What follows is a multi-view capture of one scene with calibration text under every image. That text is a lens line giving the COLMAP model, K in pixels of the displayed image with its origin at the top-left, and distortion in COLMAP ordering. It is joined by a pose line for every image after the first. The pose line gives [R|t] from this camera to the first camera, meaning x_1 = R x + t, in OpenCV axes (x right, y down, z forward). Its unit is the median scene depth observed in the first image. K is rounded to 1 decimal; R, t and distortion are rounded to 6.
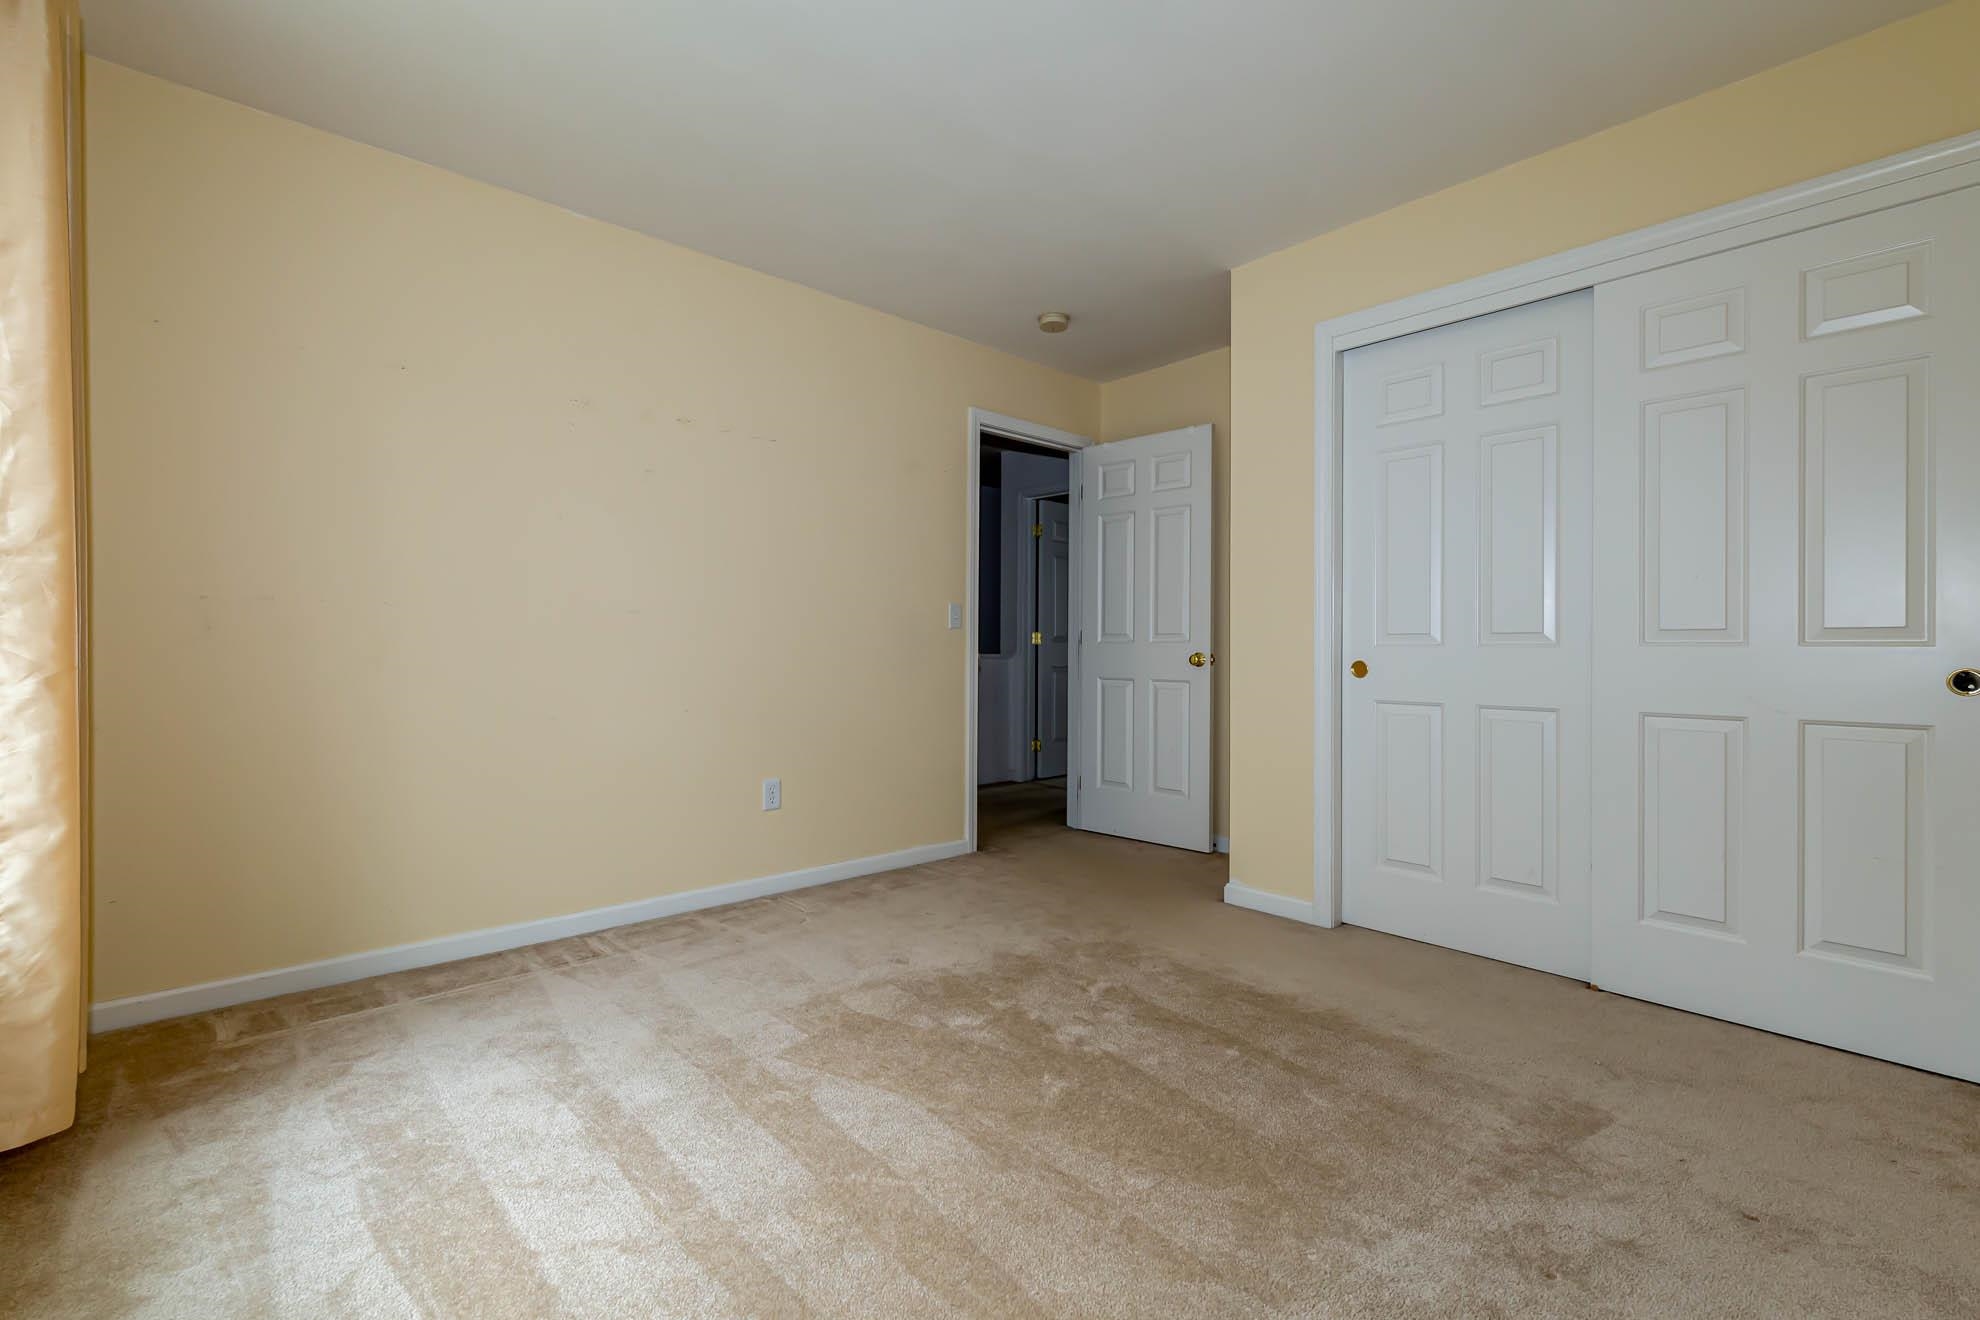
lens RADIAL K [[836.9, 0, 967.7], [0, 836.9, 645.0], [0, 0, 1]] dist [-0.000348, -0.000253]
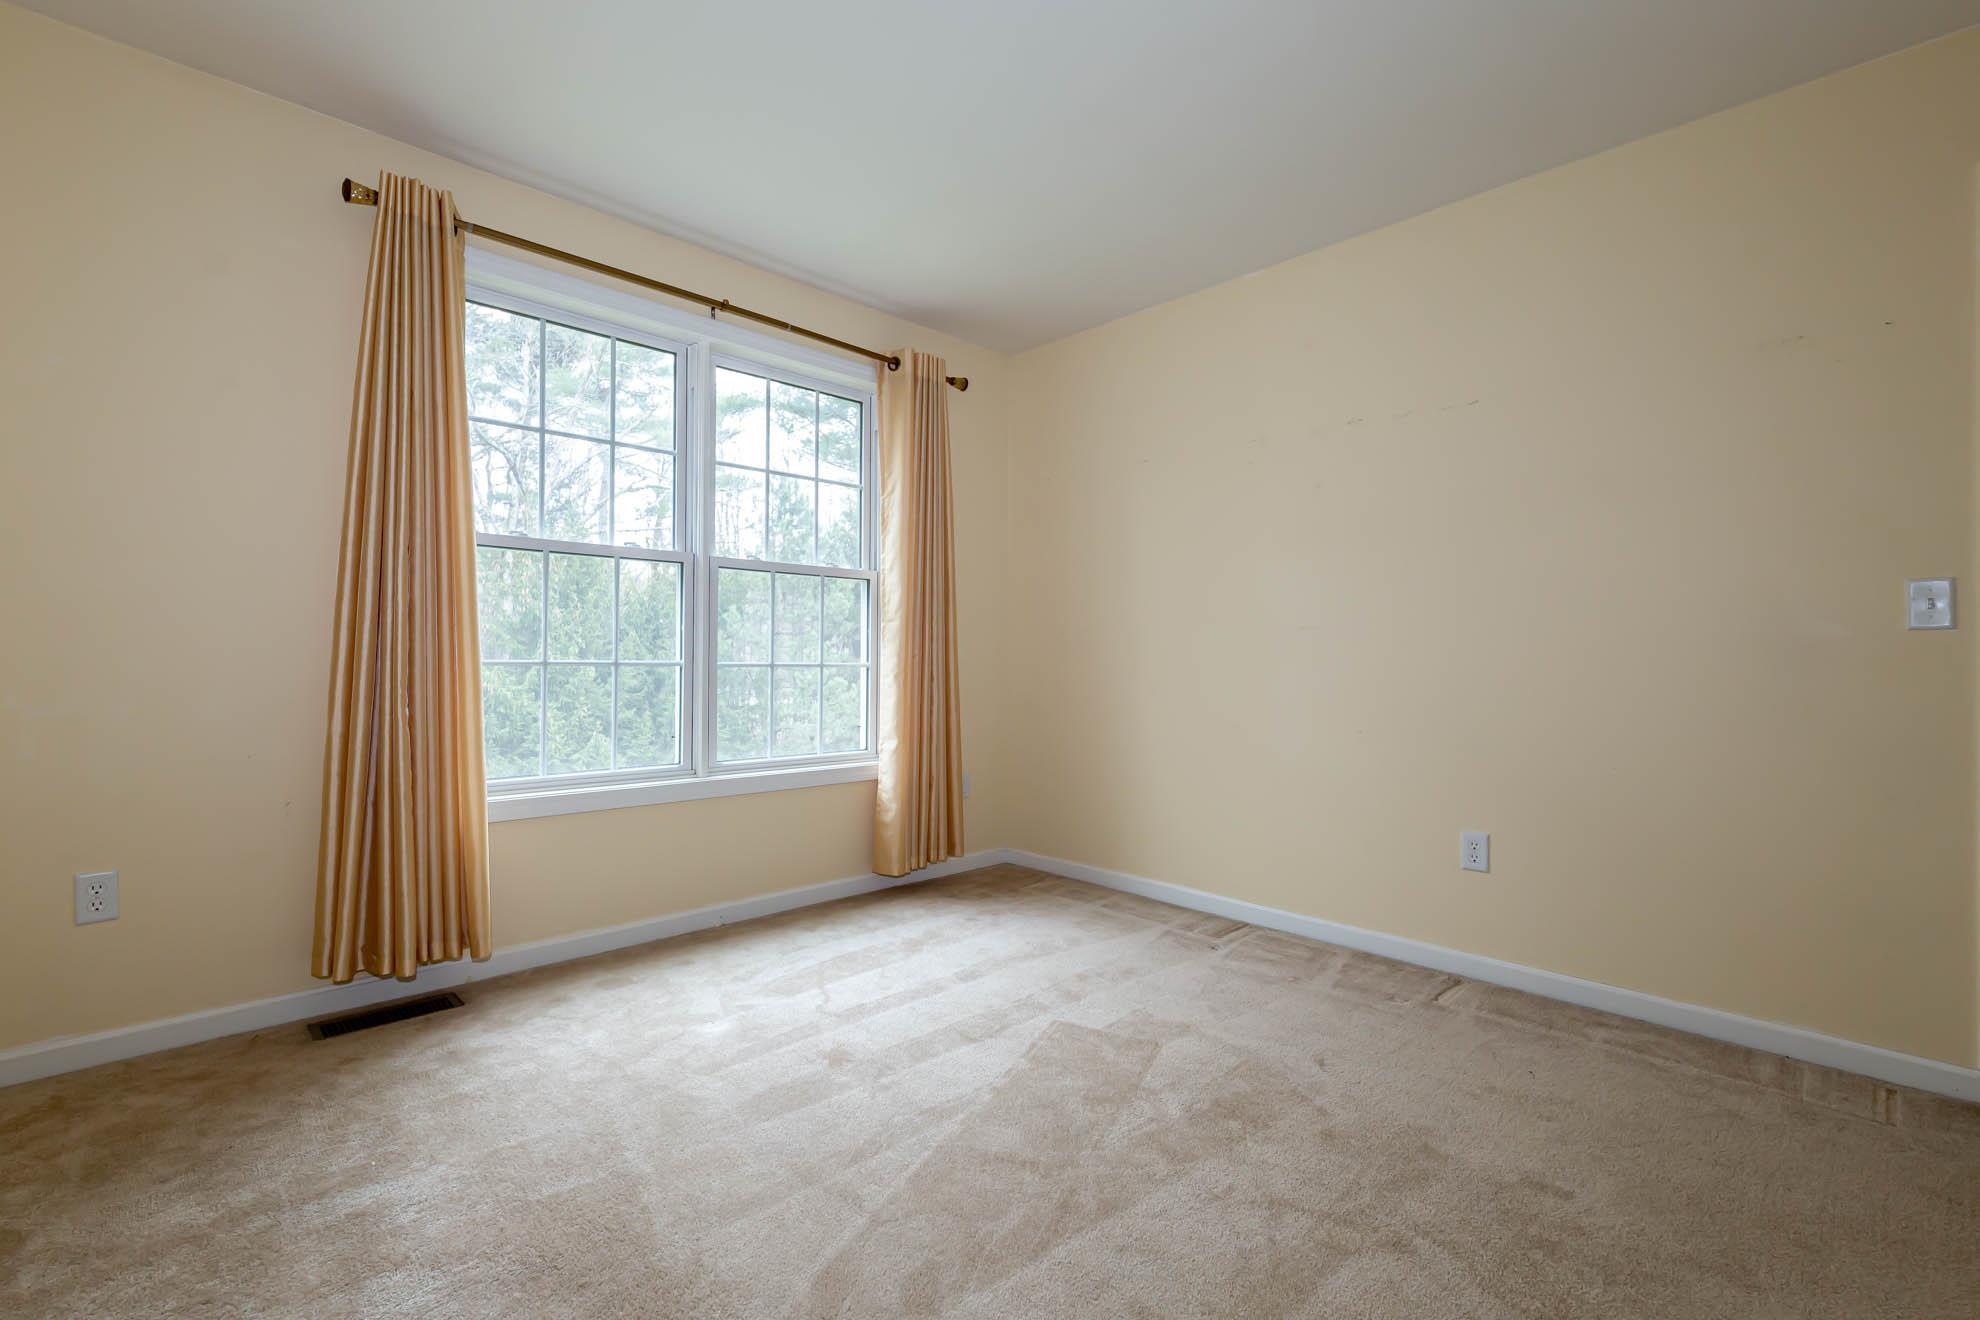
lens RADIAL K [[864.7, 0, 988.2], [0, 864.7, 656.3], [0, 0, 1]] dist [0.000218, -0.000394]
pose [[0.073590, 0.001279, -0.997288, 0.606736], [-0.007435, 0.999972, 0.000733, -0.008199], [0.997261, 0.007361, 0.073598, 0.515400]]
